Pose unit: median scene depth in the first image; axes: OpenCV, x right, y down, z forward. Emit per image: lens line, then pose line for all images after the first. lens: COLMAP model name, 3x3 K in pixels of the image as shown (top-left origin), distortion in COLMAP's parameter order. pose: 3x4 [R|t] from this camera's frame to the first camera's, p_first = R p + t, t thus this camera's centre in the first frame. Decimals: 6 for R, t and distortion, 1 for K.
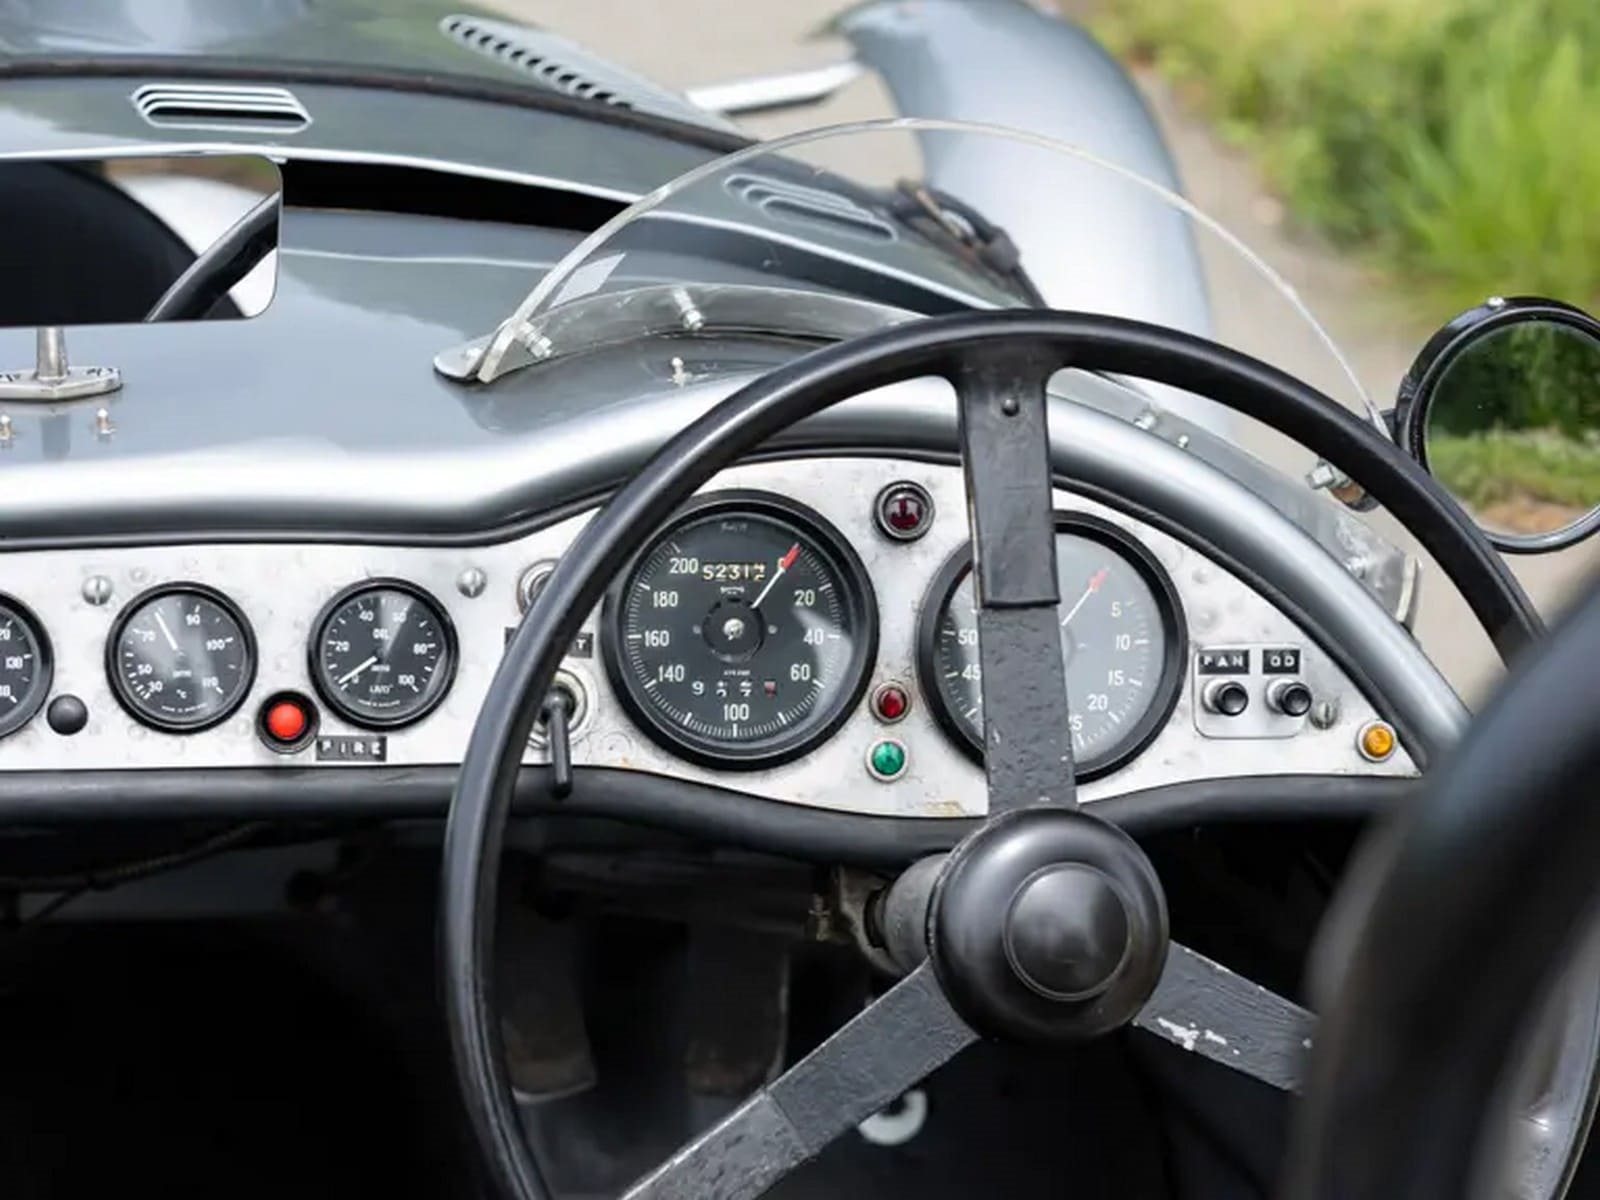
lens RADIAL K [[5703.3, 0, 800.0], [0, 5703.3, 600.0], [0, 0, 1]] dist [-0.064567, -1.137781]
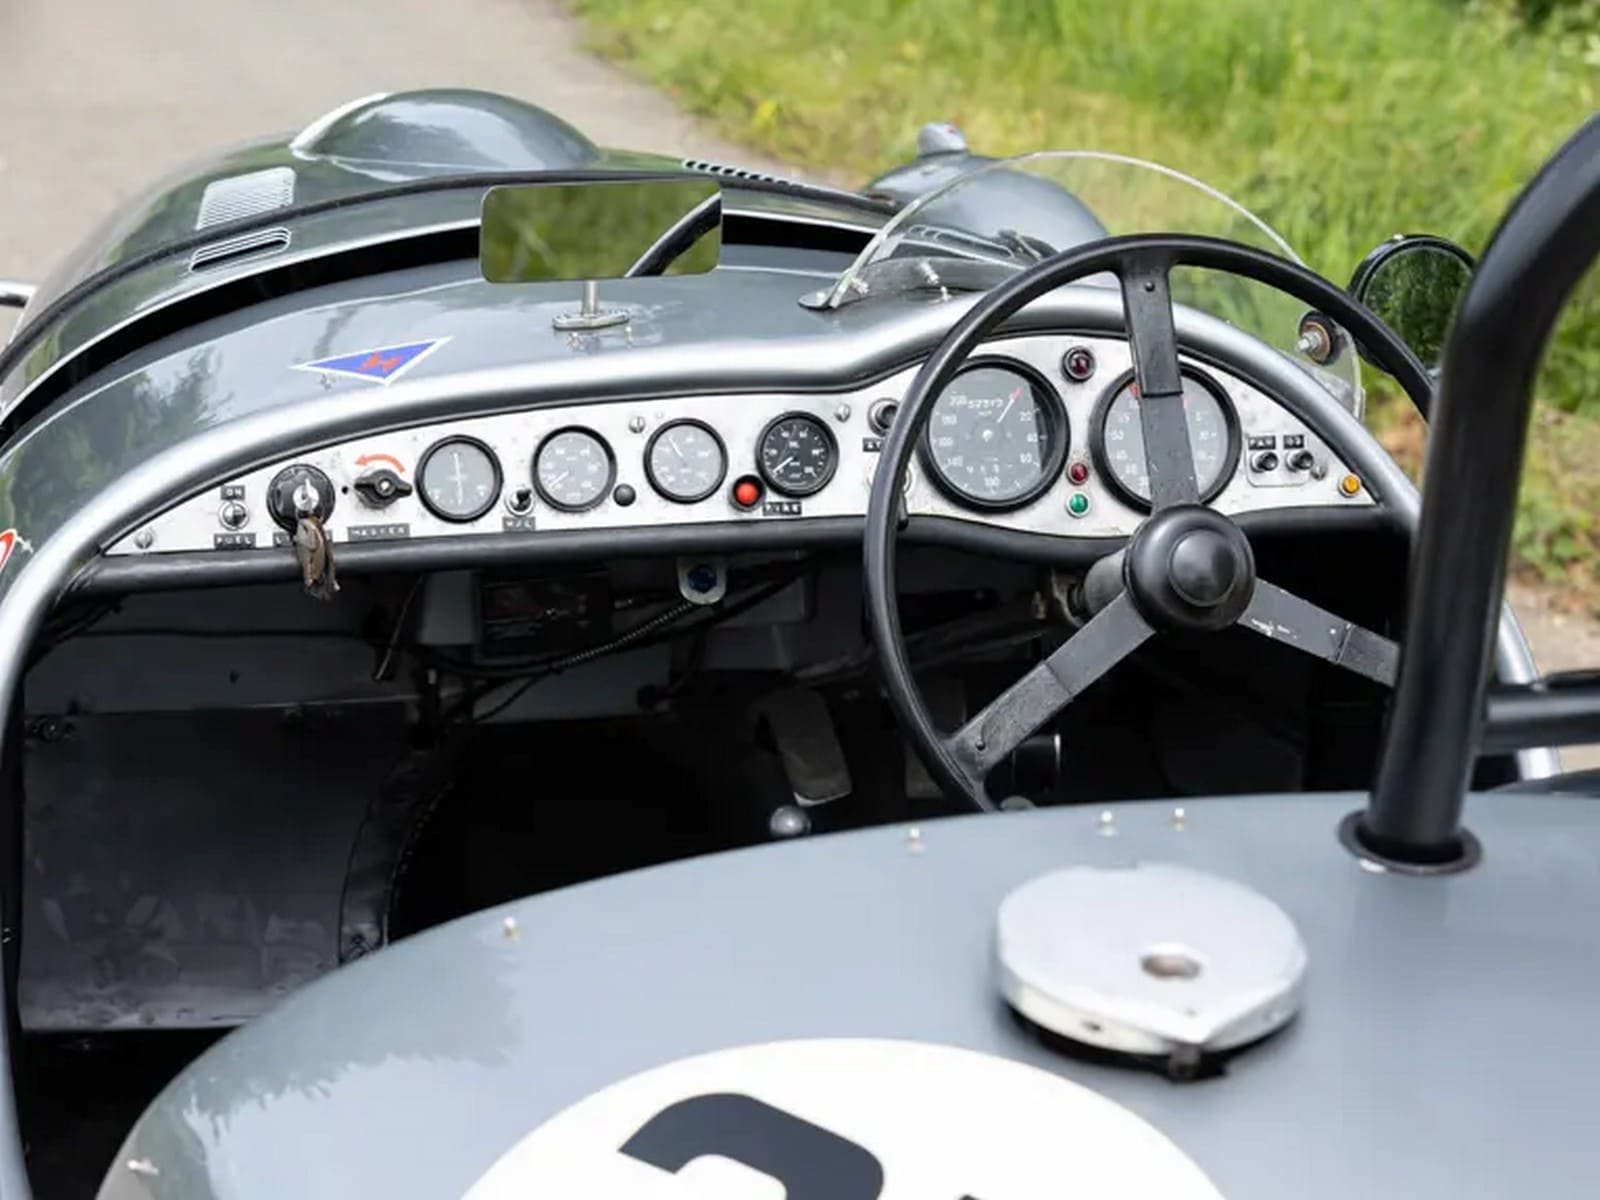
lens RADIAL K [[5703.3, 0, 800.0], [0, 5703.3, 600.0], [0, 0, 1]] dist [-0.064567, -1.137781]
pose [[0.996529, -0.055052, 0.062437, -0.182690], [0.059330, 0.995860, -0.068863, 0.174117], [-0.058388, 0.072328, 0.995670, -0.751283]]
